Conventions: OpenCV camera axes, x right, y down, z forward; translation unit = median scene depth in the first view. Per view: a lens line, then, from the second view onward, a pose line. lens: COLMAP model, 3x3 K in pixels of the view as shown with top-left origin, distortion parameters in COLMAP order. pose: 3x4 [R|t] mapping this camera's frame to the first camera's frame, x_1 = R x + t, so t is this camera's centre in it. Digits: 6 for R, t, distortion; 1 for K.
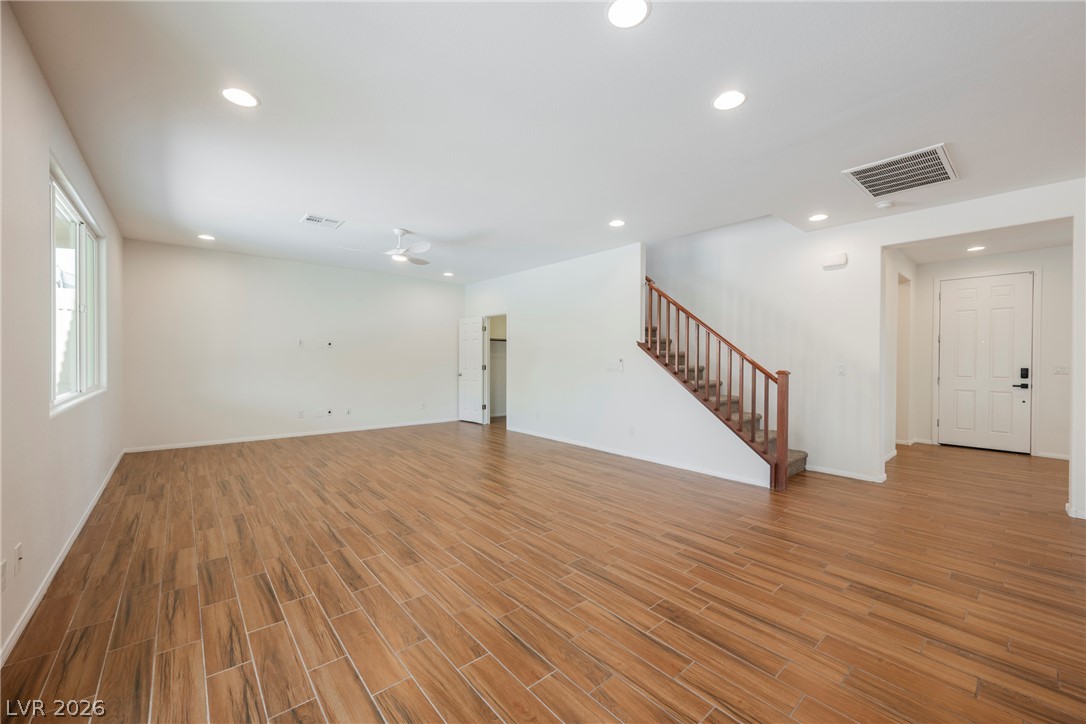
lens RADIAL K [[424.3, 0, 544.2], [0, 424.3, 363.0], [0, 0, 1]] dist [-0.000598, 0.000294]
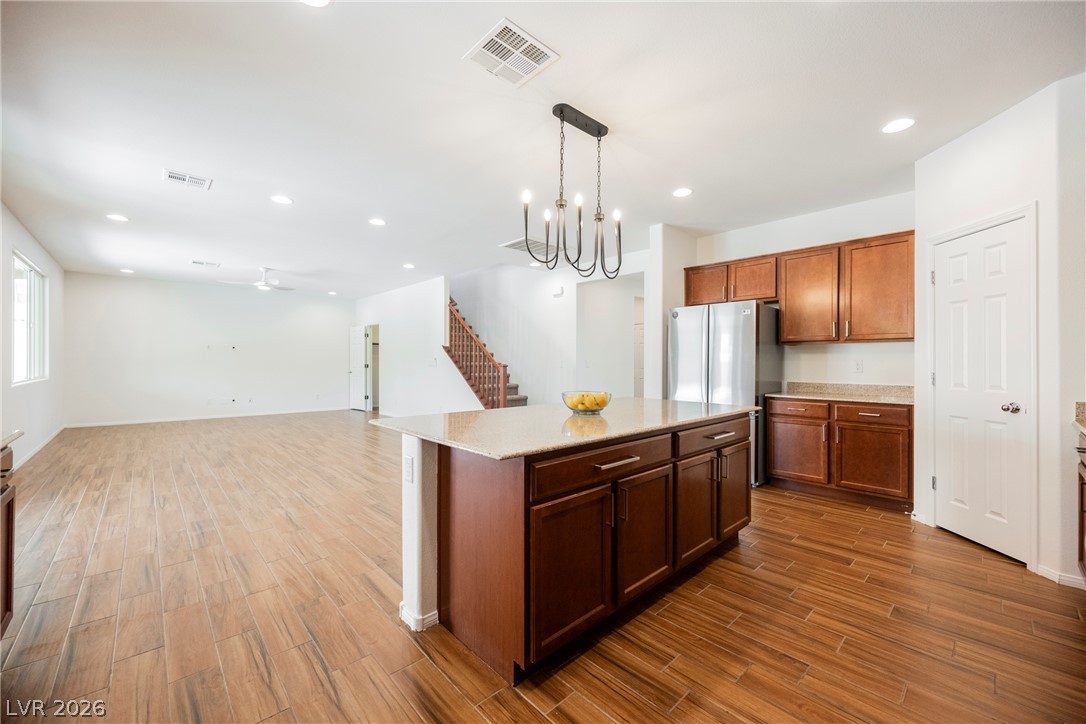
lens RADIAL K [[426.8, 0, 544.5], [0, 426.8, 363.5], [0, 0, 1]] dist [-0.006315, 0.000052]
pose [[0.998890, -0.004542, 0.046894, 0.587284], [0.004843, 0.999968, -0.006304, 0.024329], [-0.046864, 0.006524, 0.998880, -0.521354]]
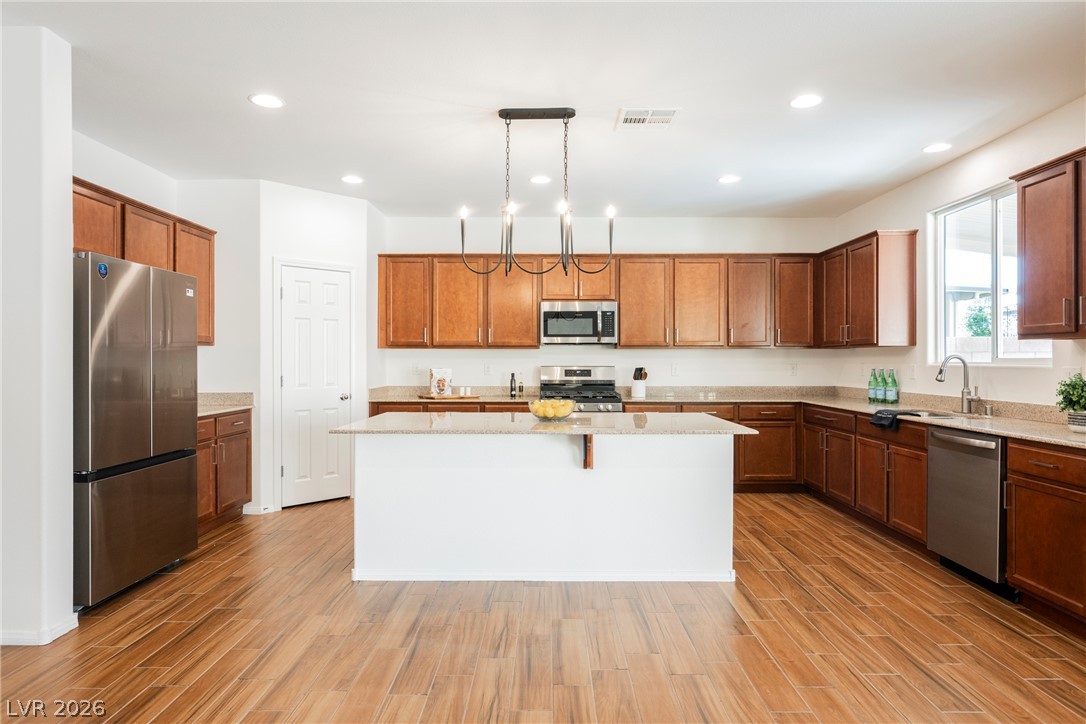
lens RADIAL K [[609.4, 0, 545.4], [0, 609.4, 360.8], [0, 0, 1]] dist [0.001048, 0.000385]
pose [[-0.753772, -0.007915, 0.657088, 0.132586], [0.000376, 0.999922, 0.012477, -0.004269], [-0.657136, 0.009652, -0.753710, 0.666437]]
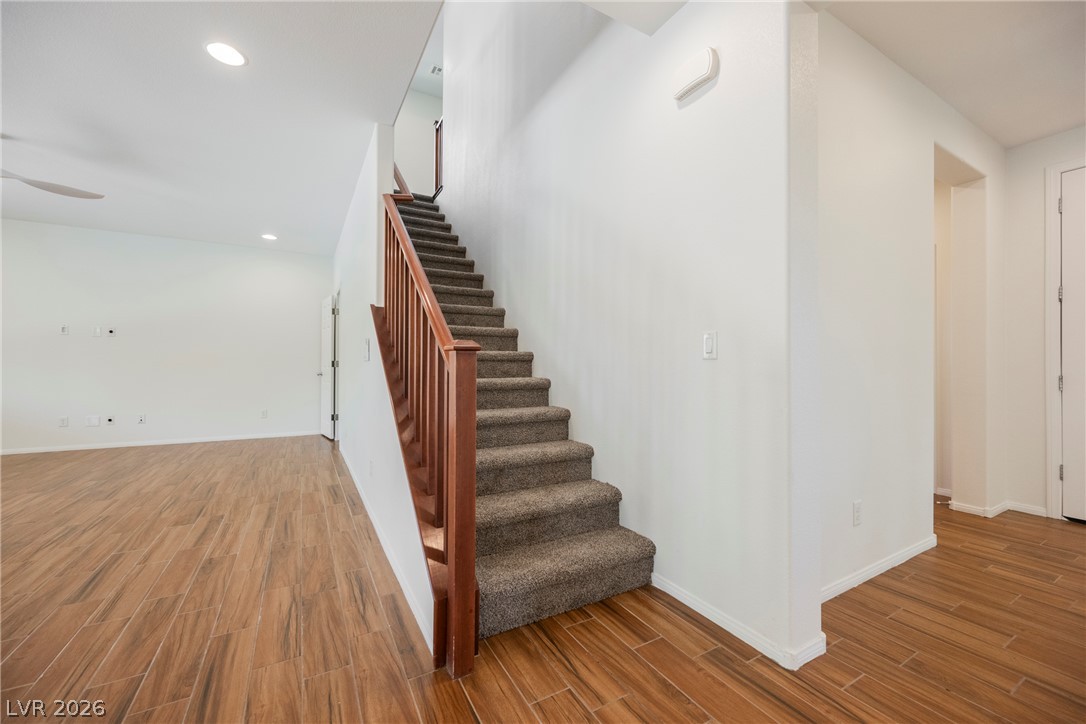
lens RADIAL K [[428.7, 0, 545.0], [0, 428.7, 364.3], [0, 0, 1]] dist [0.000928, 0.000176]
pose [[0.982532, -0.001753, -0.186086, 0.643377], [-0.001116, 0.999882, -0.015309, 0.040362], [0.186091, 0.015249, 0.982414, 0.598779]]
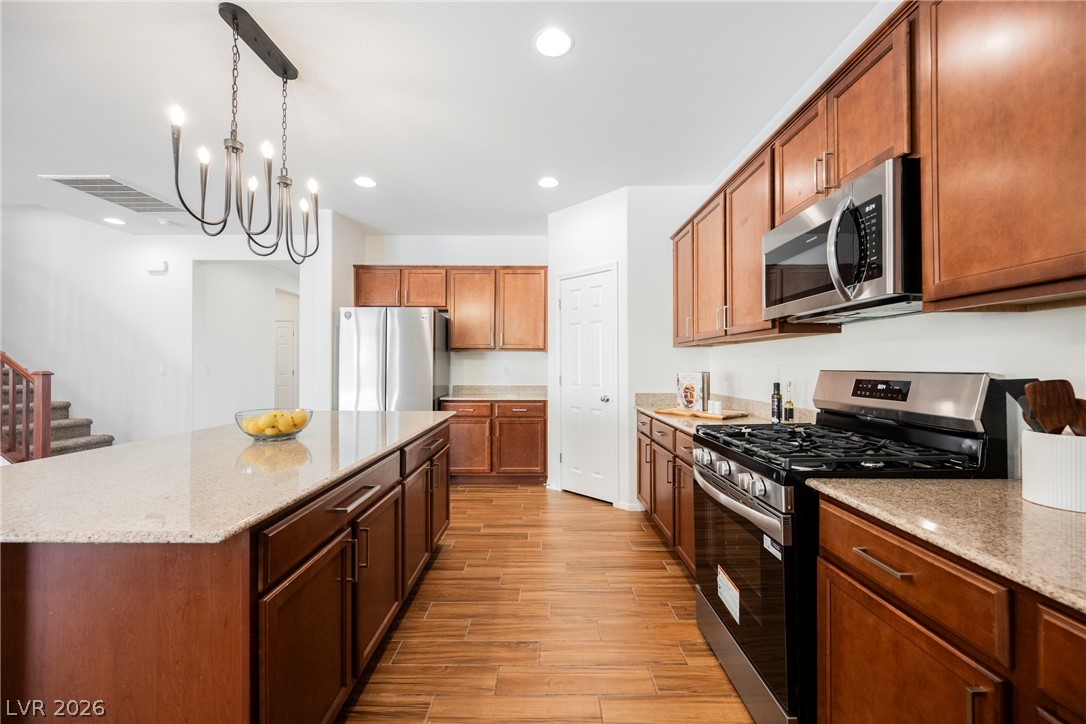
lens RADIAL K [[426.8, 0, 544.5], [0, 426.8, 363.5], [0, 0, 1]] dist [-0.006315, 0.000052]
pose [[0.647619, -0.001145, 0.761964, 0.522604], [0.010002, 0.999925, -0.006998, 0.018461], [-0.761899, 0.012153, 0.647582, -0.437097]]
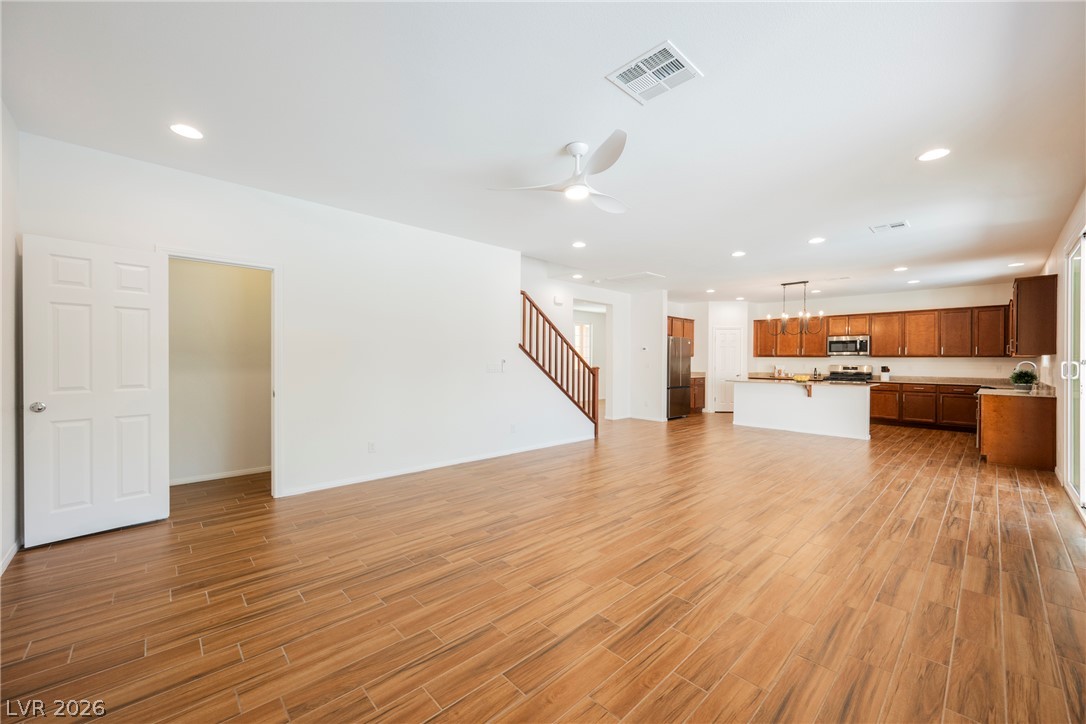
lens RADIAL K [[424.3, 0, 544.2], [0, 424.3, 363.0], [0, 0, 1]] dist [-0.000598, 0.000294]
pose [[-0.048370, -0.015373, 0.998711, -1.022811], [0.002413, 0.999877, 0.015507, -0.021667], [-0.998827, 0.003160, -0.048327, 1.179982]]
